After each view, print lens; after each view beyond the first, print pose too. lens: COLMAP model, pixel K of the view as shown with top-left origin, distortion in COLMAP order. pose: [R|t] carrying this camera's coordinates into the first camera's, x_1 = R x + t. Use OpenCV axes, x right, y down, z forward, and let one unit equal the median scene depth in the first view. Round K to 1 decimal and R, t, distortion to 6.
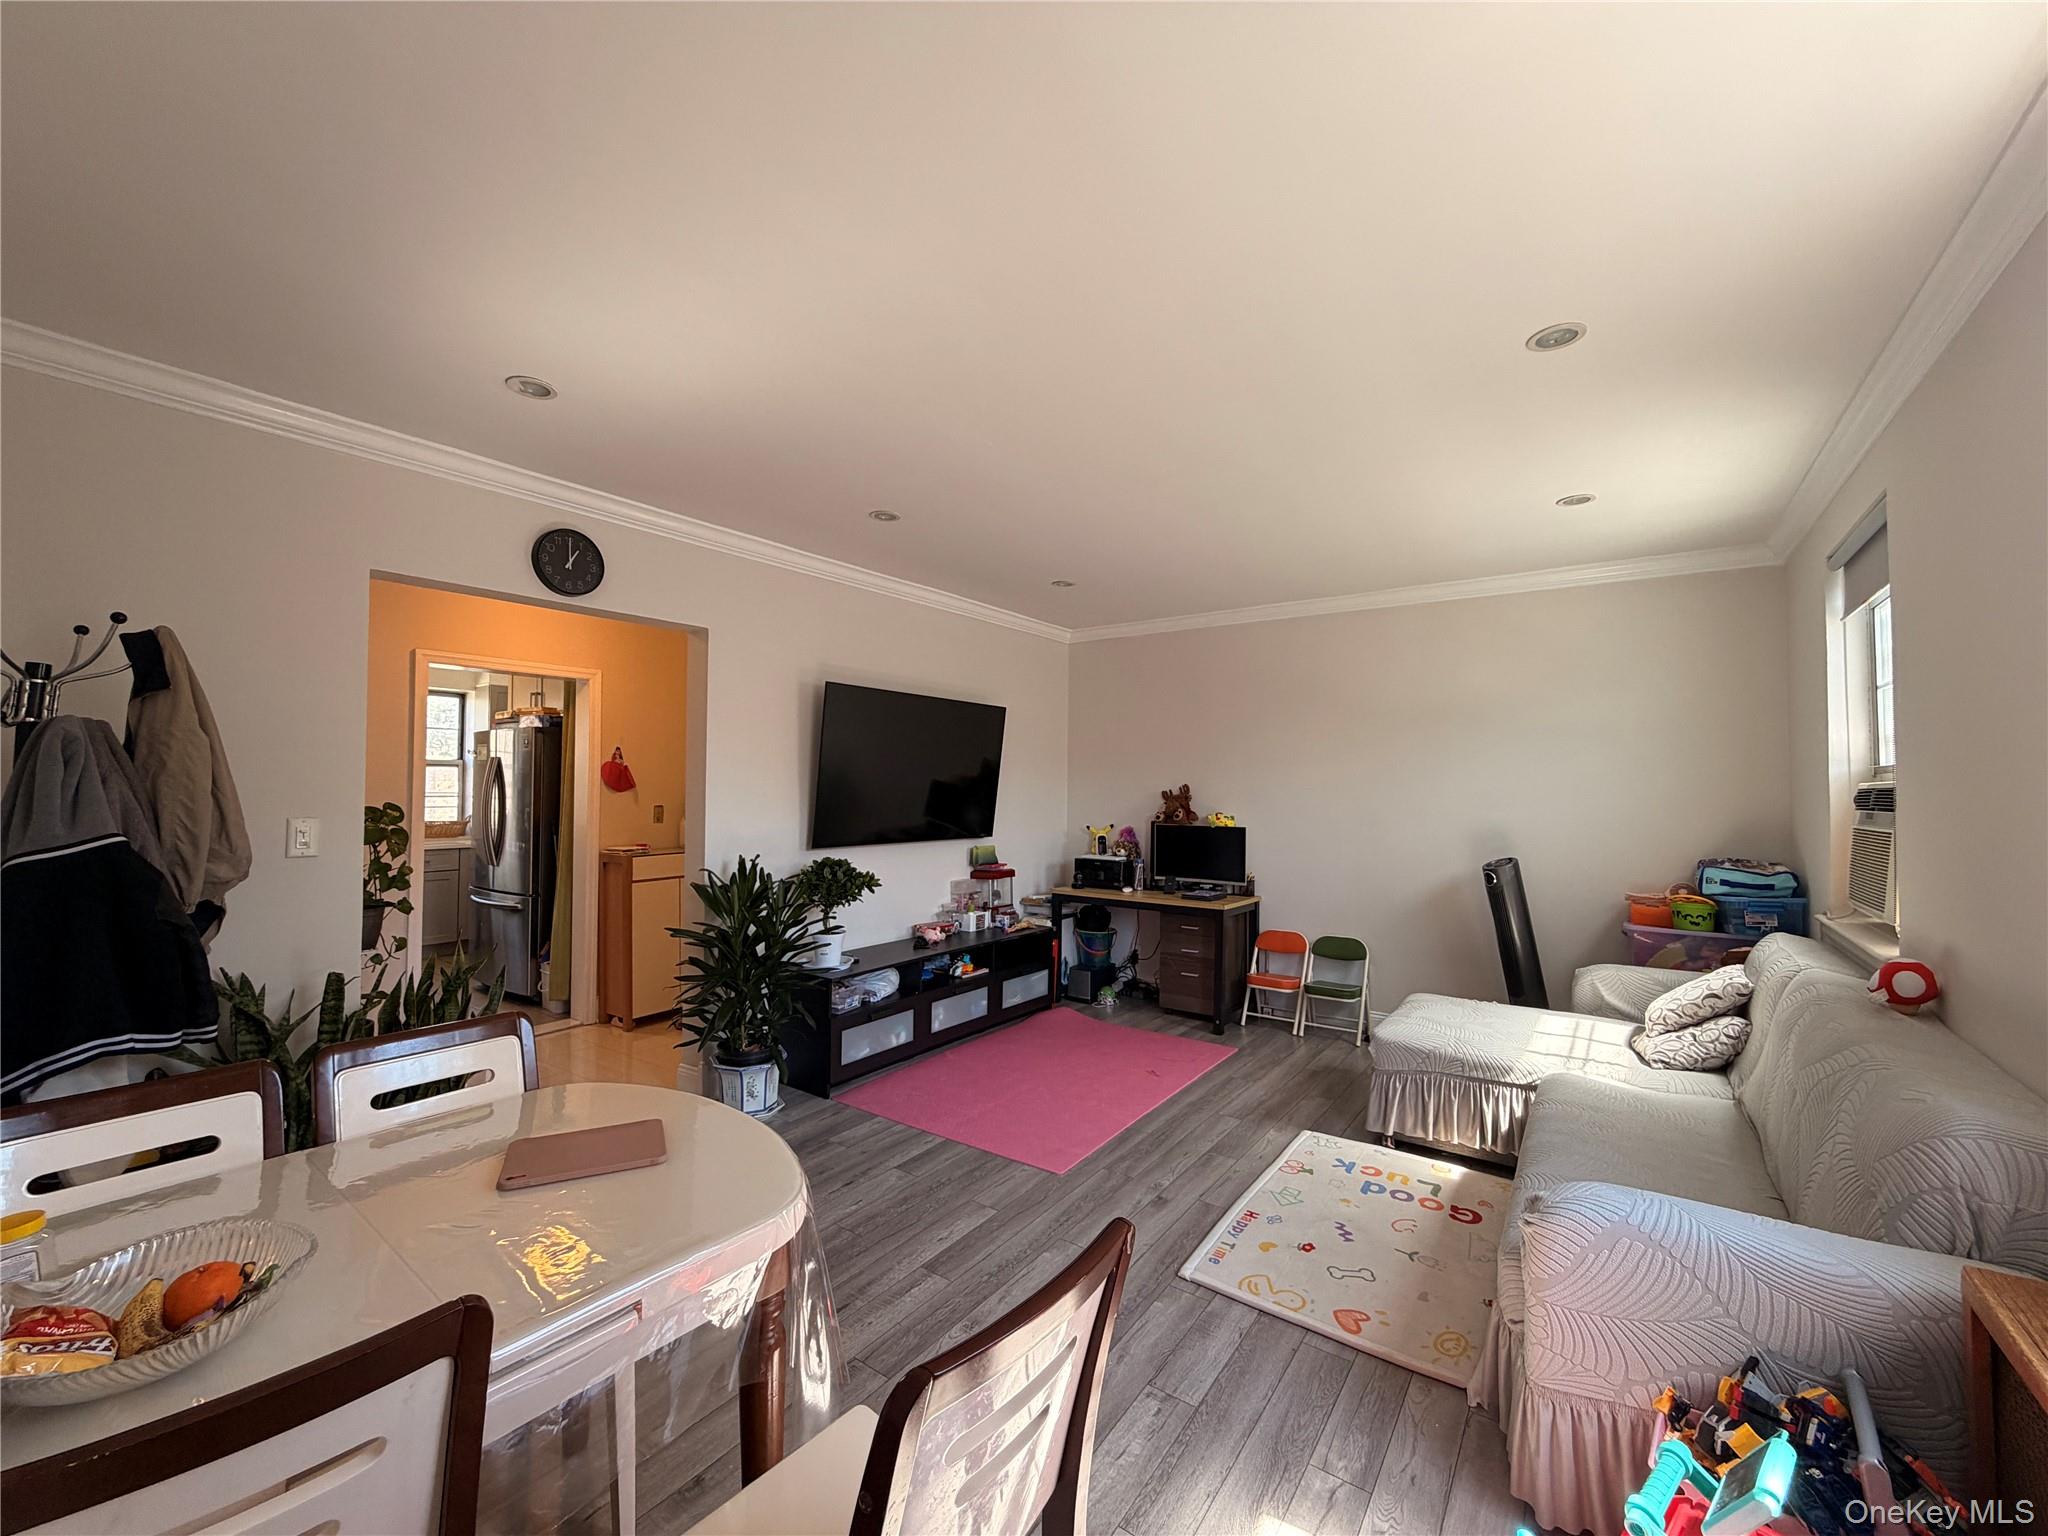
lens RADIAL K [[819.1, 0, 1024.9], [0, 819.1, 764.7], [0, 0, 1]] dist [-0.003379, 0.000344]
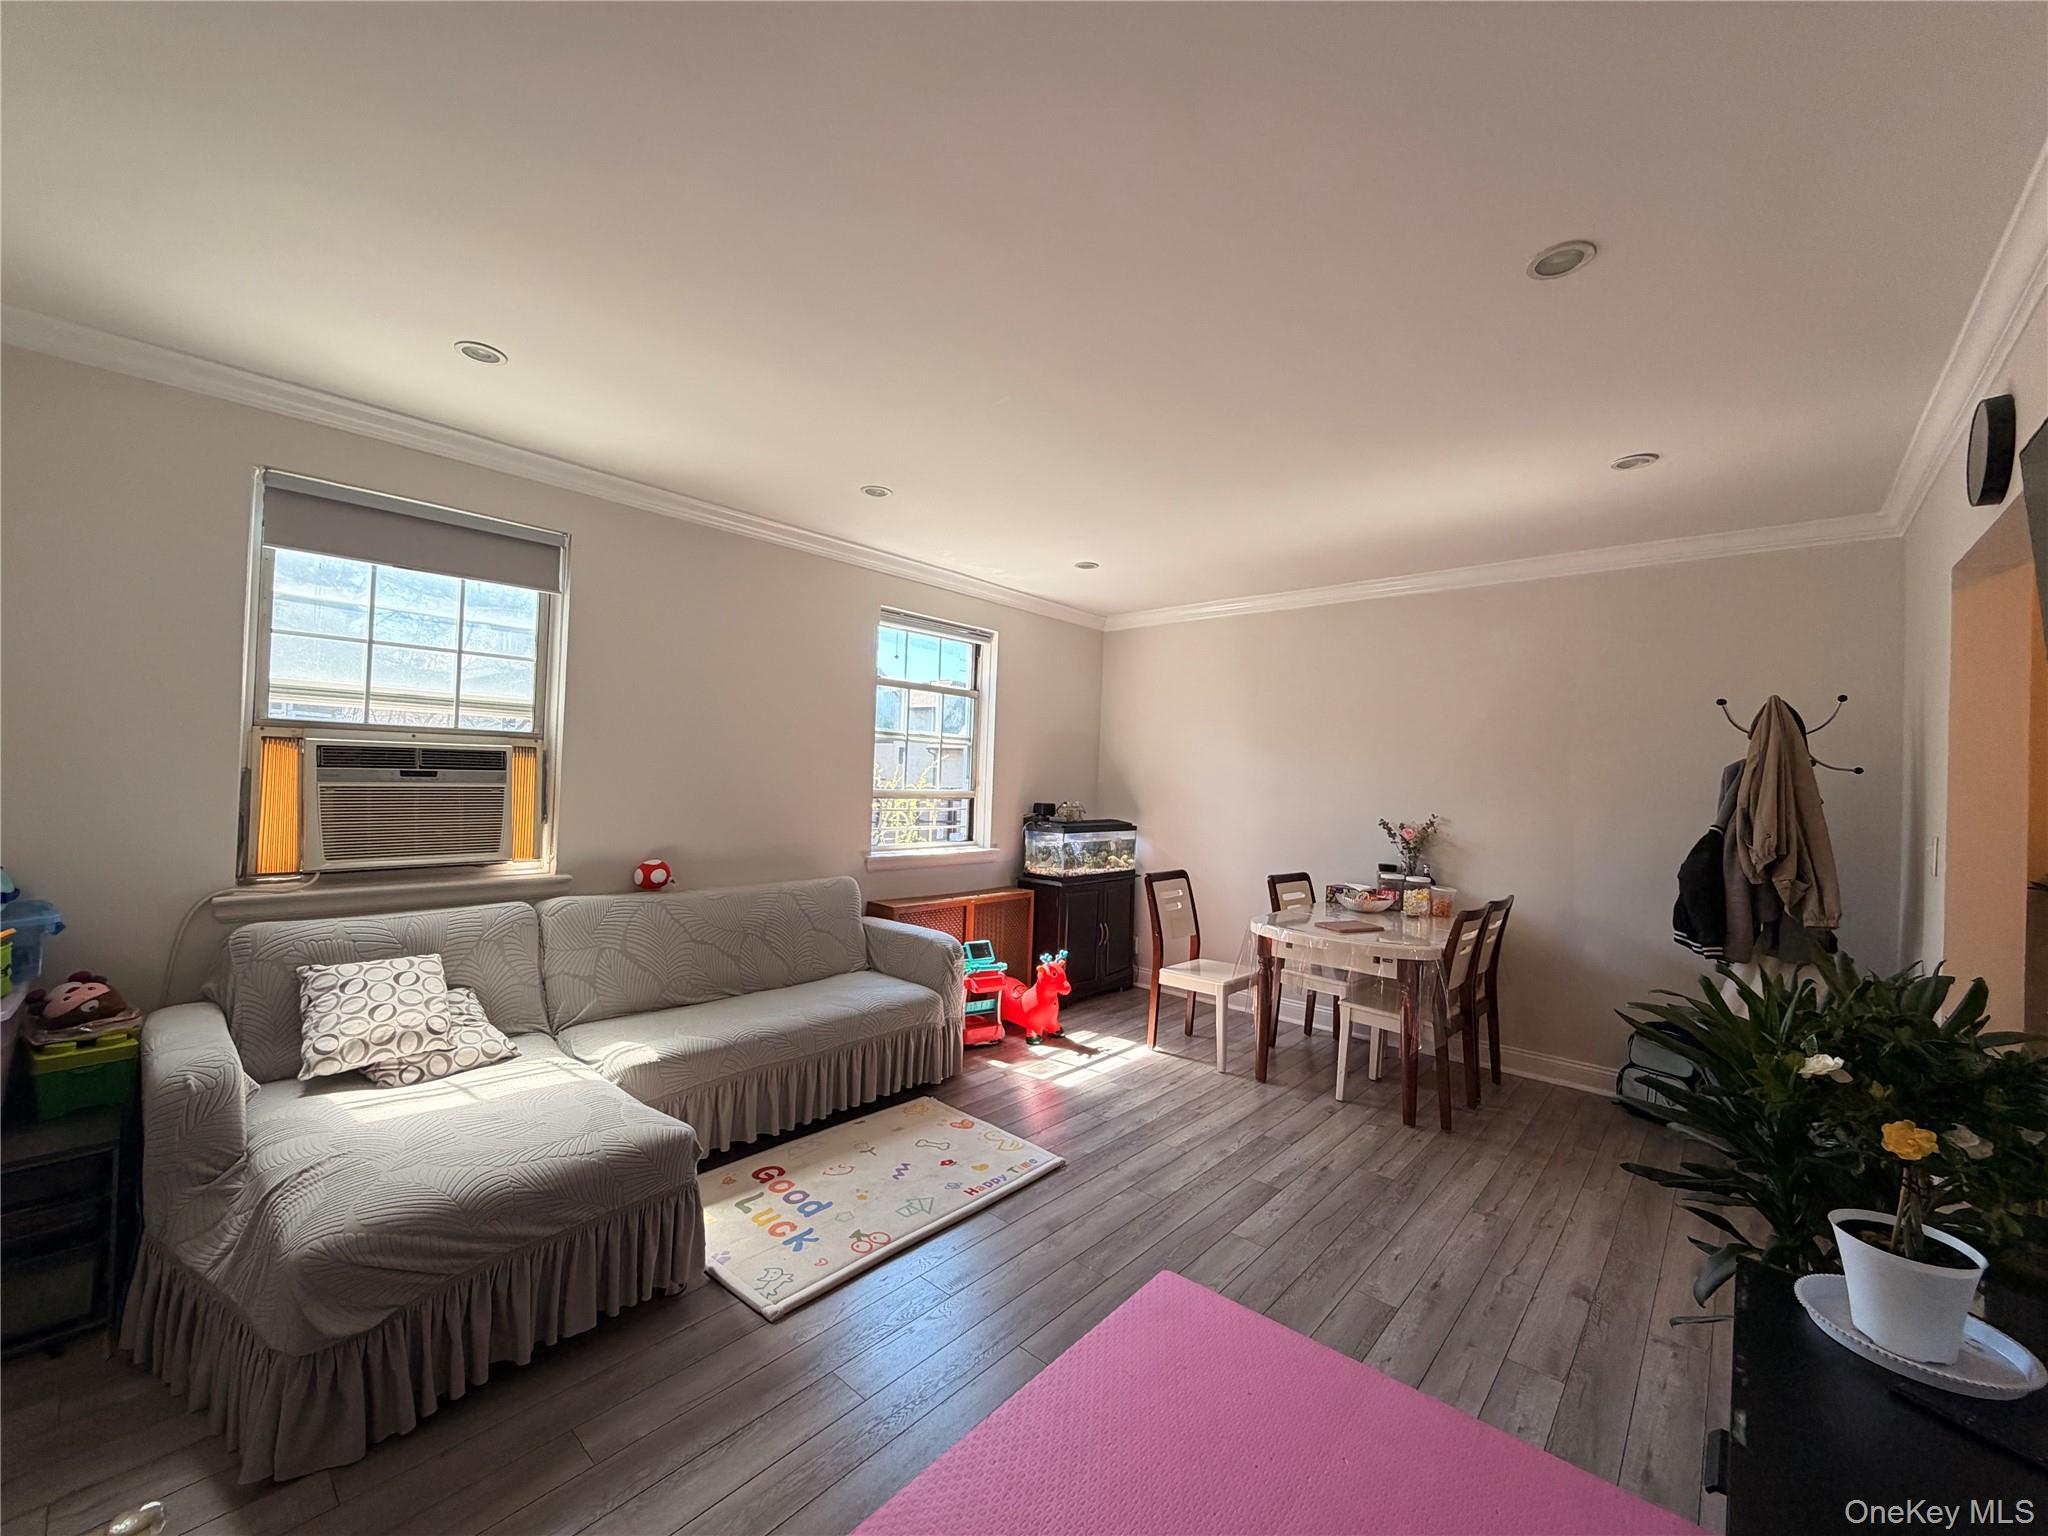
lens RADIAL K [[819.1, 0, 1025.5], [0, 819.1, 760.8], [0, 0, 1]] dist [-0.003379, 0.000344]
pose [[-0.994029, -0.032482, 0.104171, 0.116138], [-0.035875, 0.998879, -0.030870, 0.046620], [-0.103052, -0.034423, -0.994080, 1.894423]]
